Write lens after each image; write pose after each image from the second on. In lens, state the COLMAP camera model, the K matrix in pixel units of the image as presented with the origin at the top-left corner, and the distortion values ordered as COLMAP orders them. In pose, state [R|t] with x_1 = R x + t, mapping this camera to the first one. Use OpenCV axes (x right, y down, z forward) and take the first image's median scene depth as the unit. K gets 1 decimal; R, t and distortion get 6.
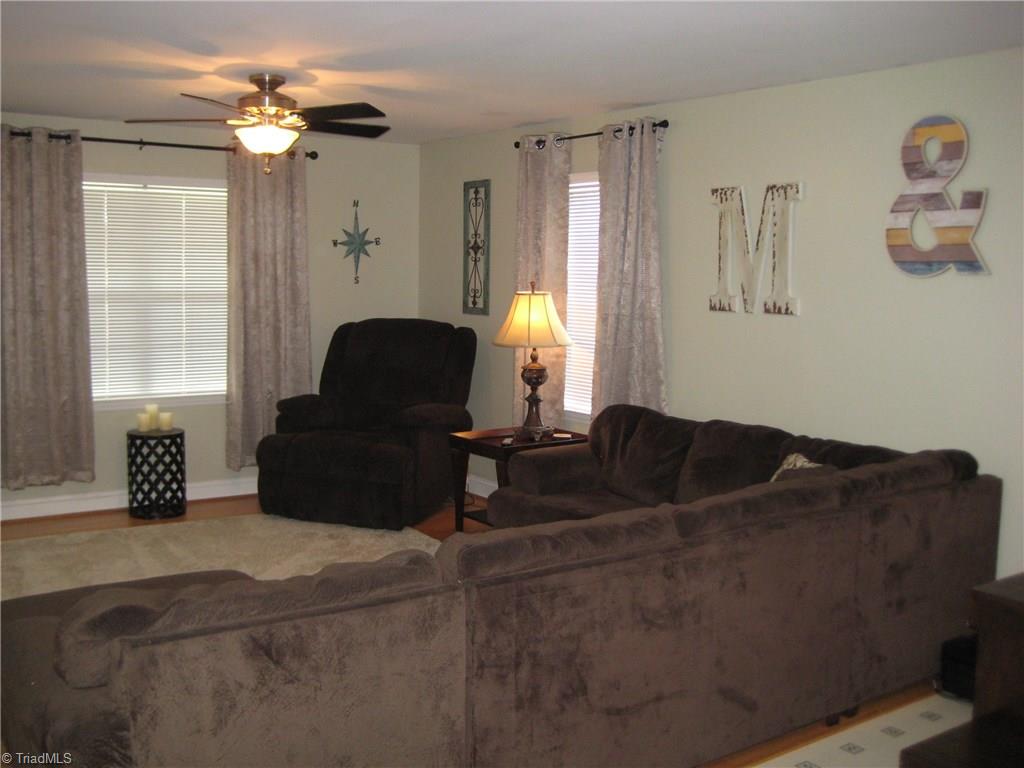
lens RADIAL K [[1072.0, 0, 512.0], [0, 1072.0, 384.0], [0, 0, 1]] dist [-0.073713, 0.006233]
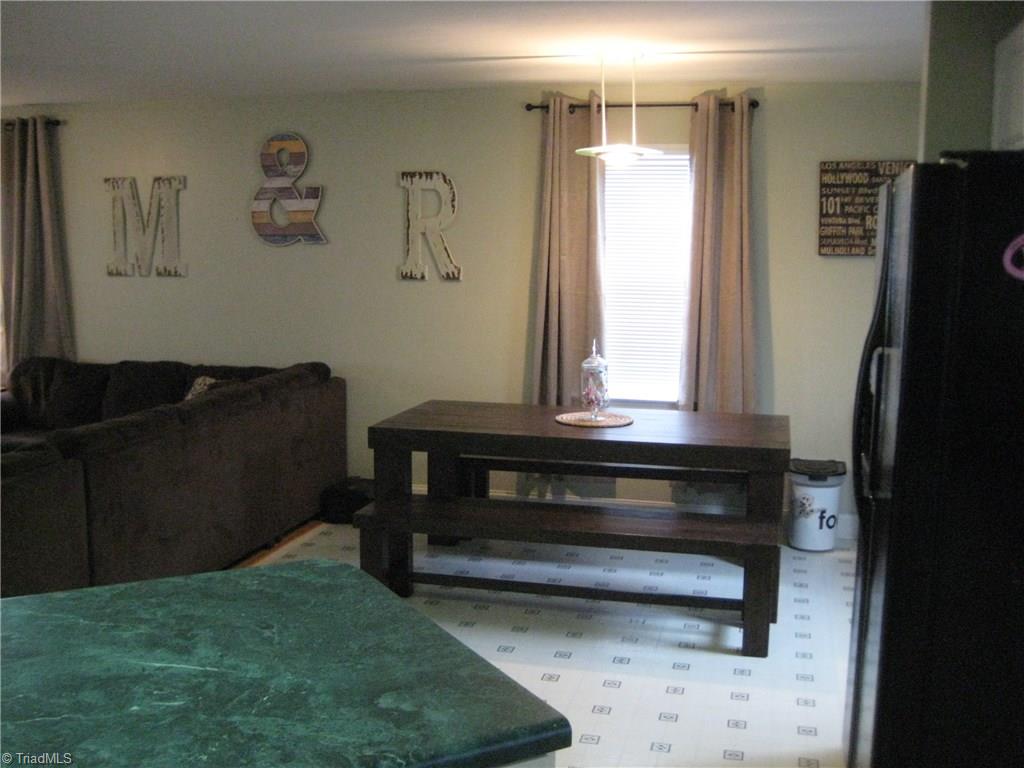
lens RADIAL K [[1079.5, 0, 491.5], [0, 1079.5, 384.6], [0, 0, 1]] dist [-0.171987, 0.229272]
pose [[0.775180, -0.085051, 0.625989, -0.325743], [0.067757, 0.996373, 0.051469, 0.032179], [-0.628097, 0.002517, 0.778131, -0.315064]]
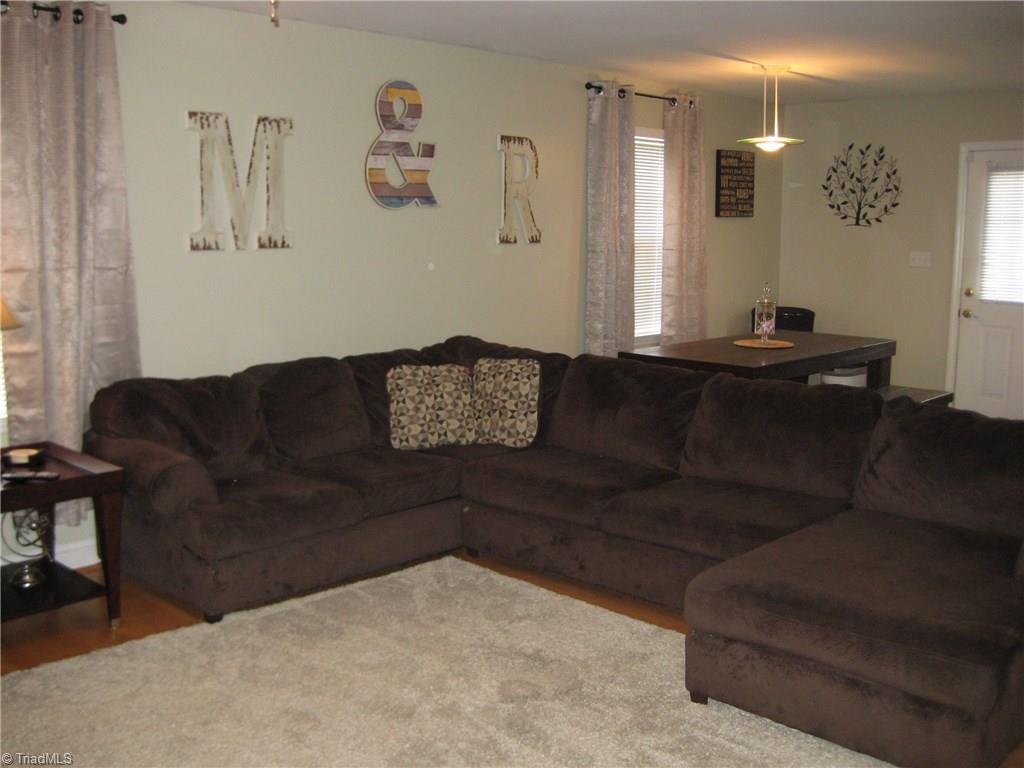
lens RADIAL K [[1079.5, 0, 491.5], [0, 1079.5, 384.6], [0, 0, 1]] dist [-0.171987, 0.229272]
pose [[-0.193156, -0.168466, 0.966597, -0.933804], [0.092773, 0.977600, 0.188922, -0.133640], [-0.976772, 0.126166, -0.173200, 1.193206]]
